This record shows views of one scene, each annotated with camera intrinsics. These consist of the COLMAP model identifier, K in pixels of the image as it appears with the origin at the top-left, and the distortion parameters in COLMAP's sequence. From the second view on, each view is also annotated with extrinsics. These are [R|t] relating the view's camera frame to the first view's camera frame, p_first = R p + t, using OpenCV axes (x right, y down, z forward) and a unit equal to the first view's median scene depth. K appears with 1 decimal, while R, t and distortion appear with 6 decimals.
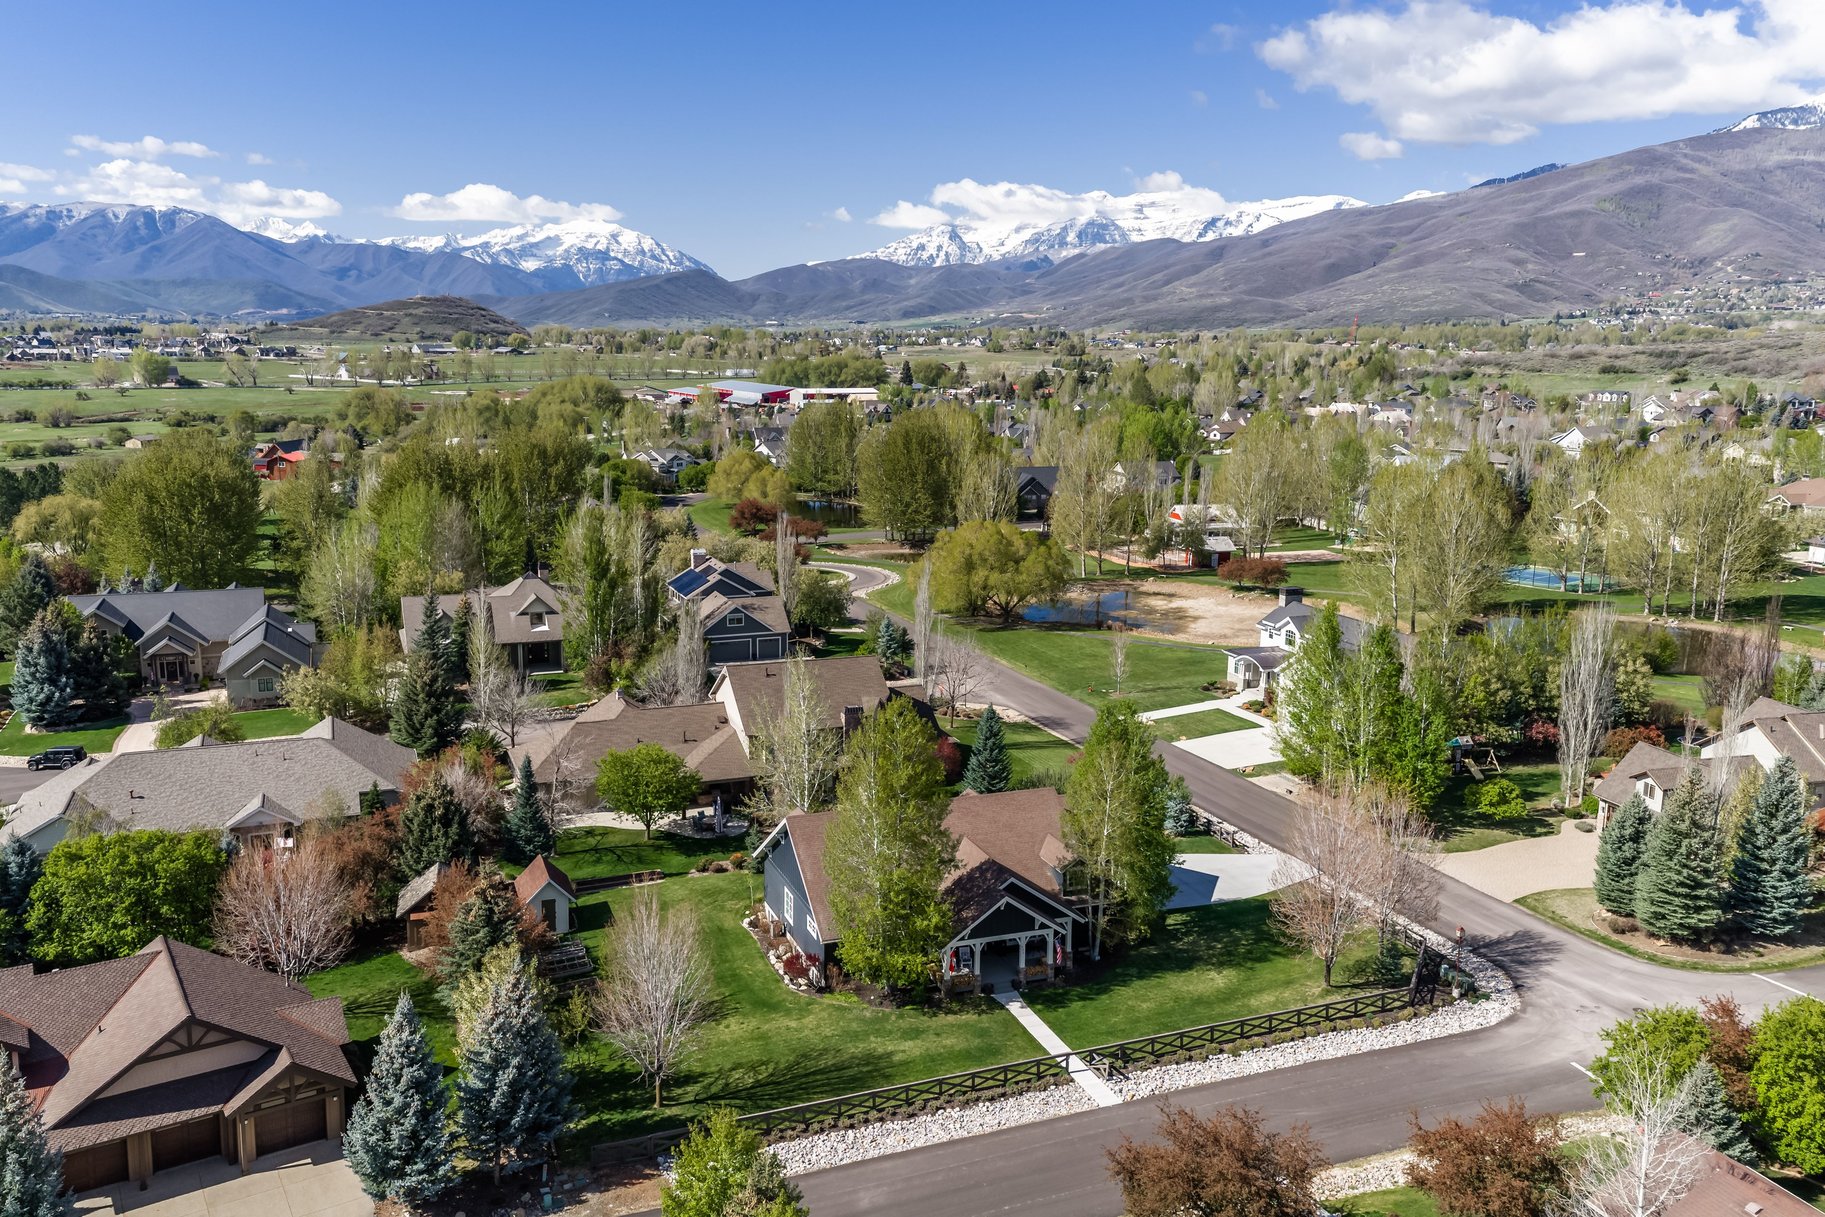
lens RADIAL K [[1487.4, 0, 914.7], [0, 1487.4, 615.7], [0, 0, 1]] dist [0.119270, -0.052204]
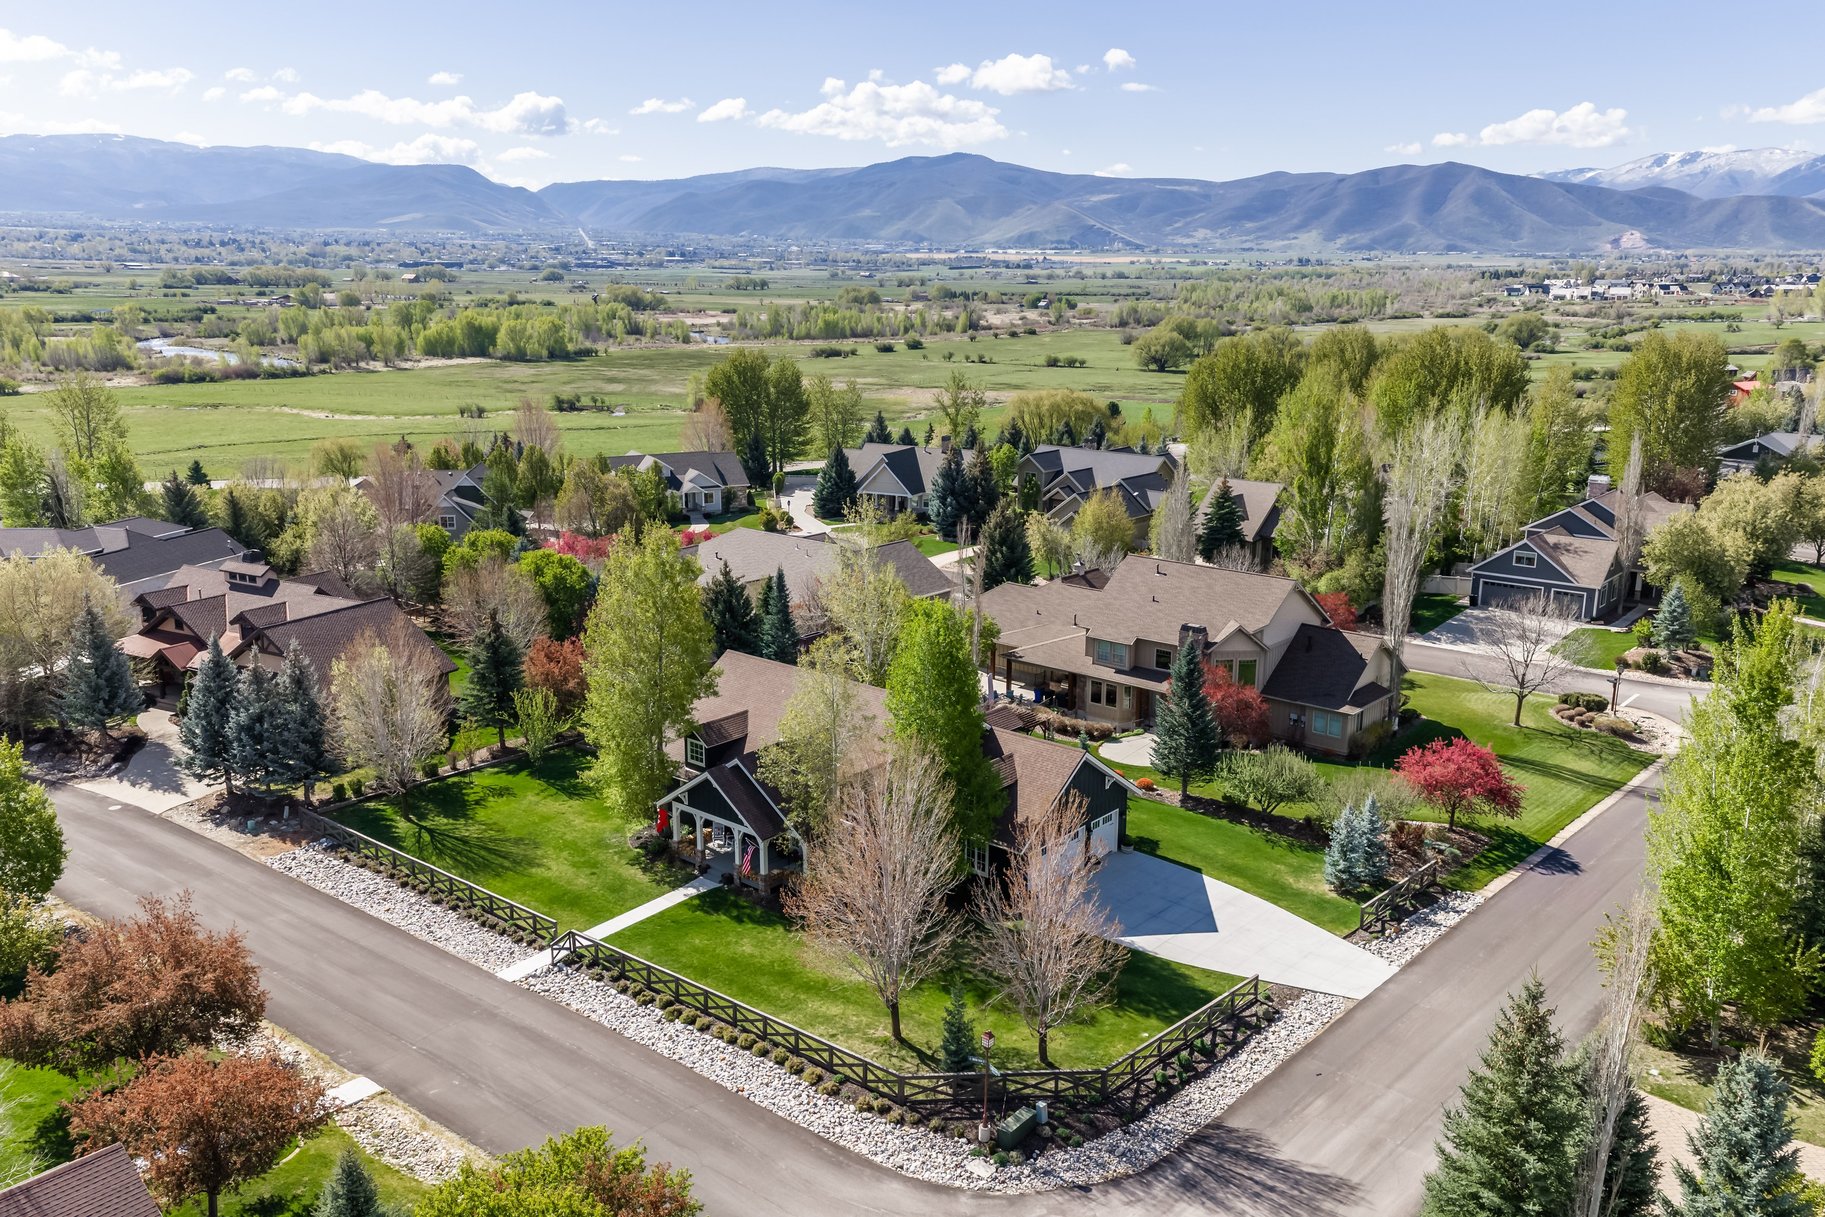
lens RADIAL K [[1487.4, 0, 914.7], [0, 1487.4, 615.7], [0, 0, 1]] dist [0.119270, -0.052204]
pose [[0.473130, 0.199964, -0.857999, 0.722043], [-0.170895, 0.976233, 0.133282, -0.033536], [0.864259, 0.083568, 0.496058, 0.559462]]
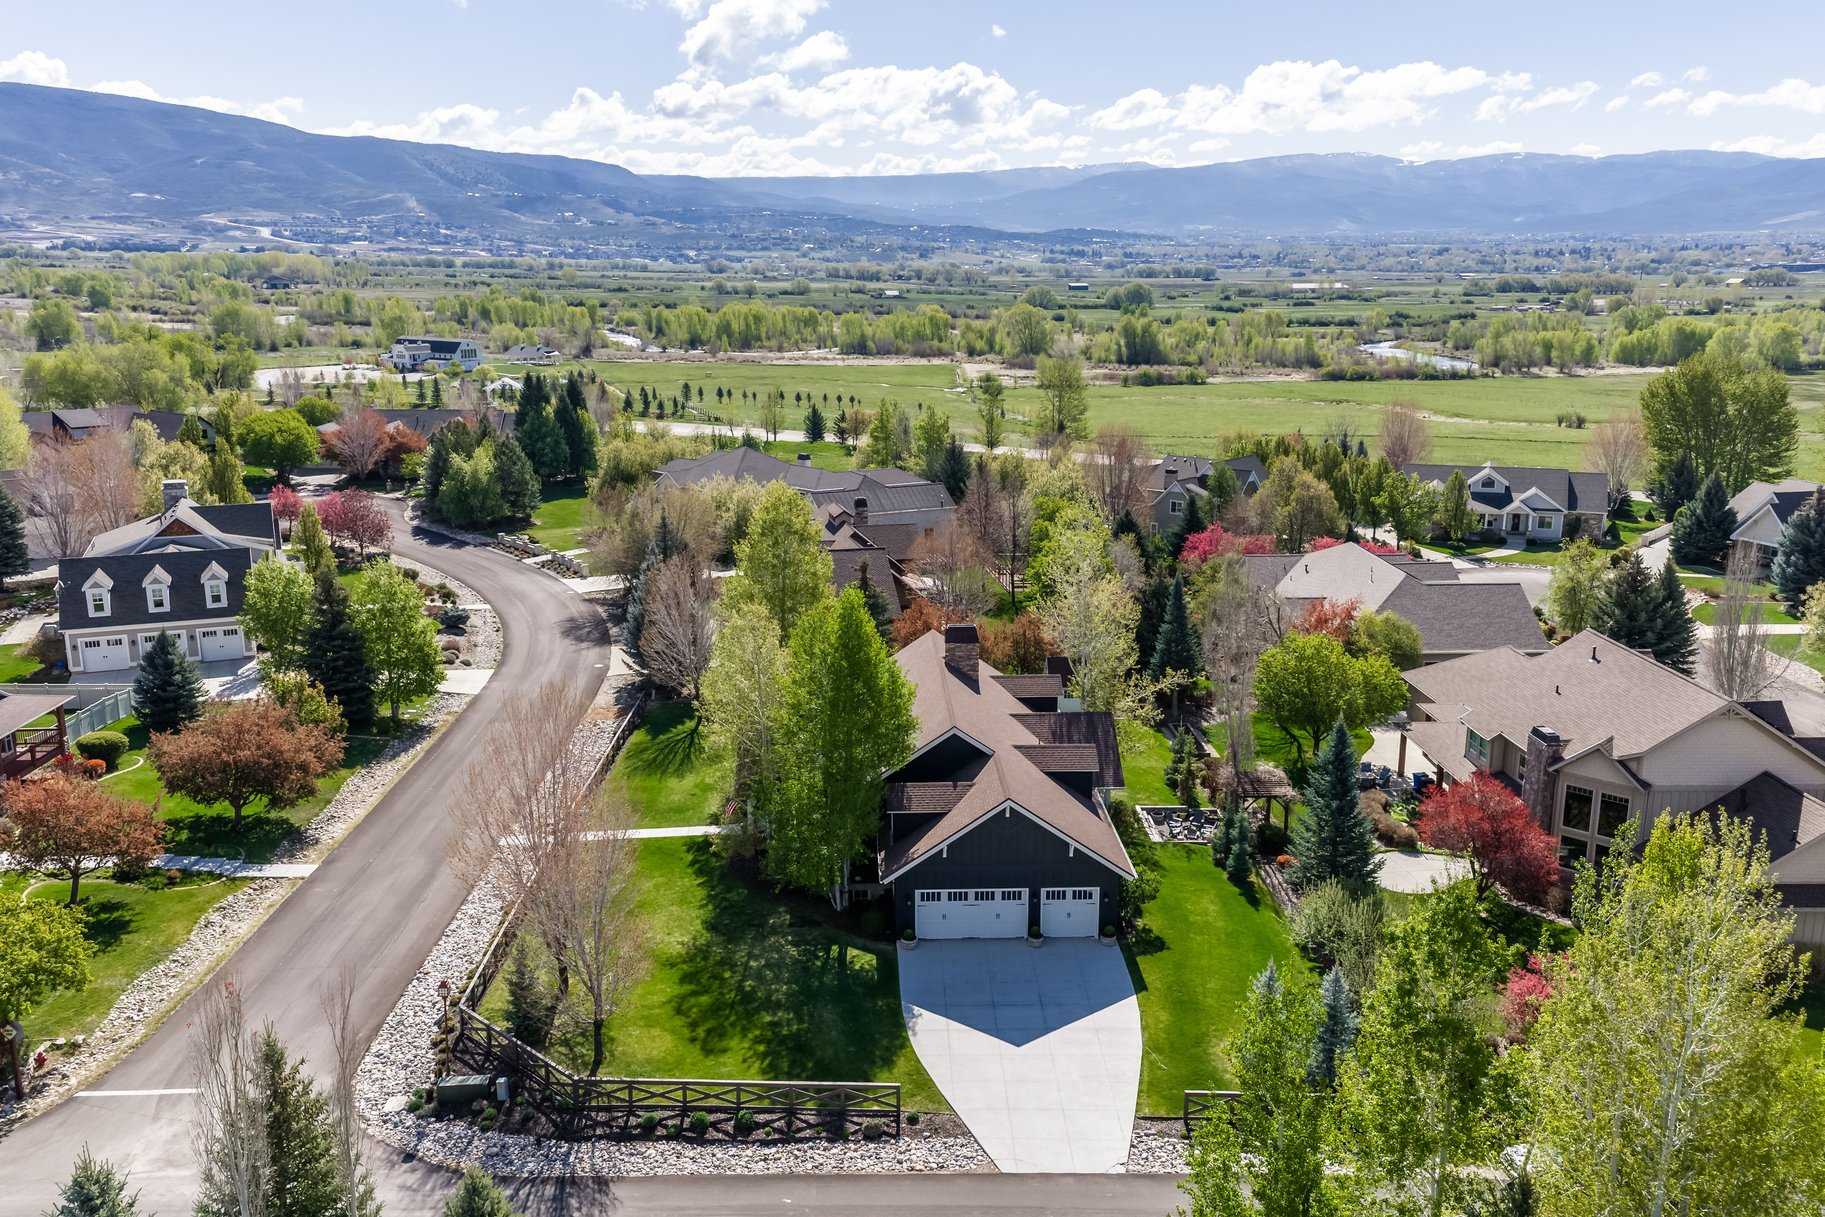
lens RADIAL K [[1487.4, 0, 914.7], [0, 1487.4, 615.7], [0, 0, 1]] dist [0.119270, -0.052204]
pose [[-0.325203, 0.210296, -0.921965, 0.719343], [-0.191455, 0.940127, 0.281970, -0.127127], [0.926061, 0.268212, -0.265470, 1.117826]]
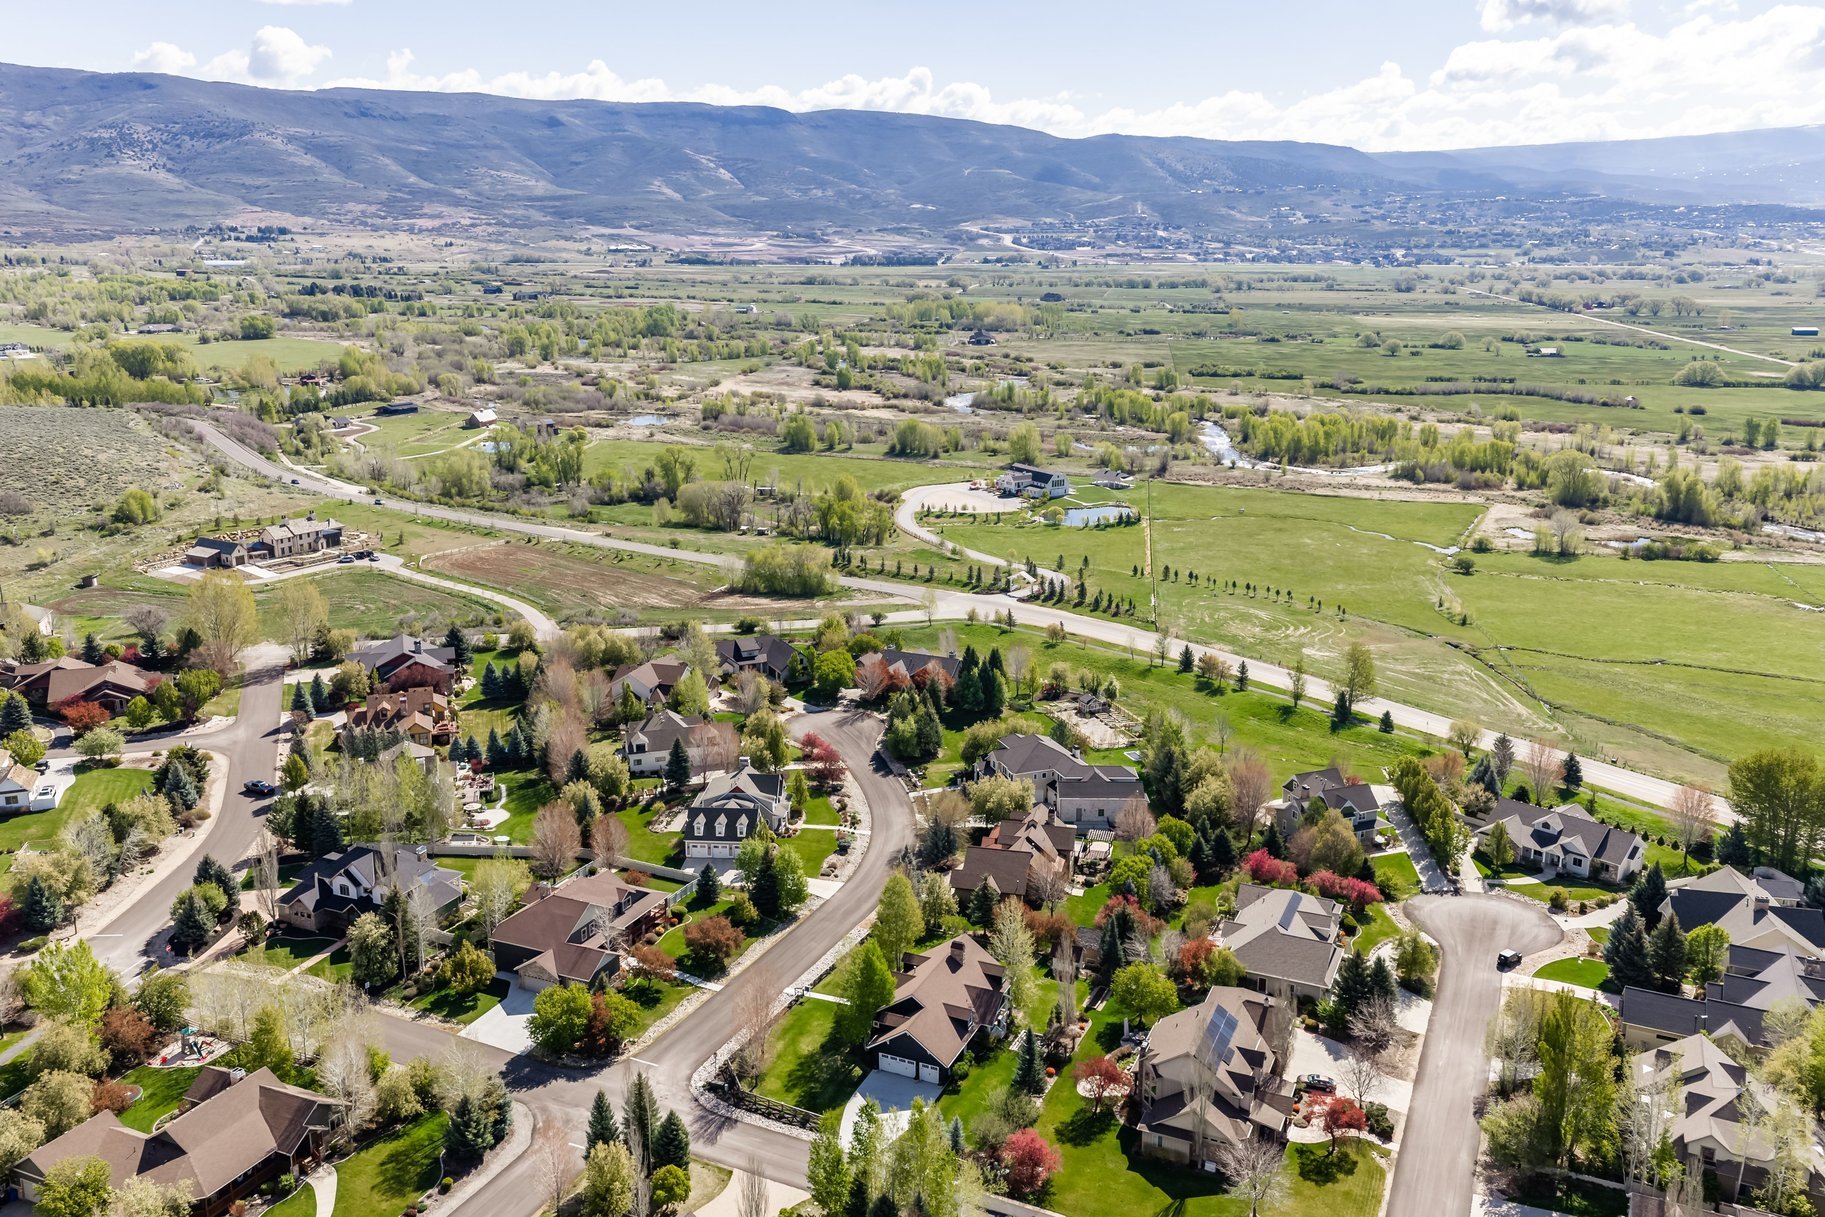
lens RADIAL K [[1487.4, 0, 914.7], [0, 1487.4, 615.7], [0, 0, 1]] dist [0.119270, -0.052204]
pose [[-0.711293, 0.162628, -0.683824, 1.306676], [-0.151044, 0.914775, 0.374664, -1.038014], [0.686475, 0.369783, -0.626108, 1.978477]]
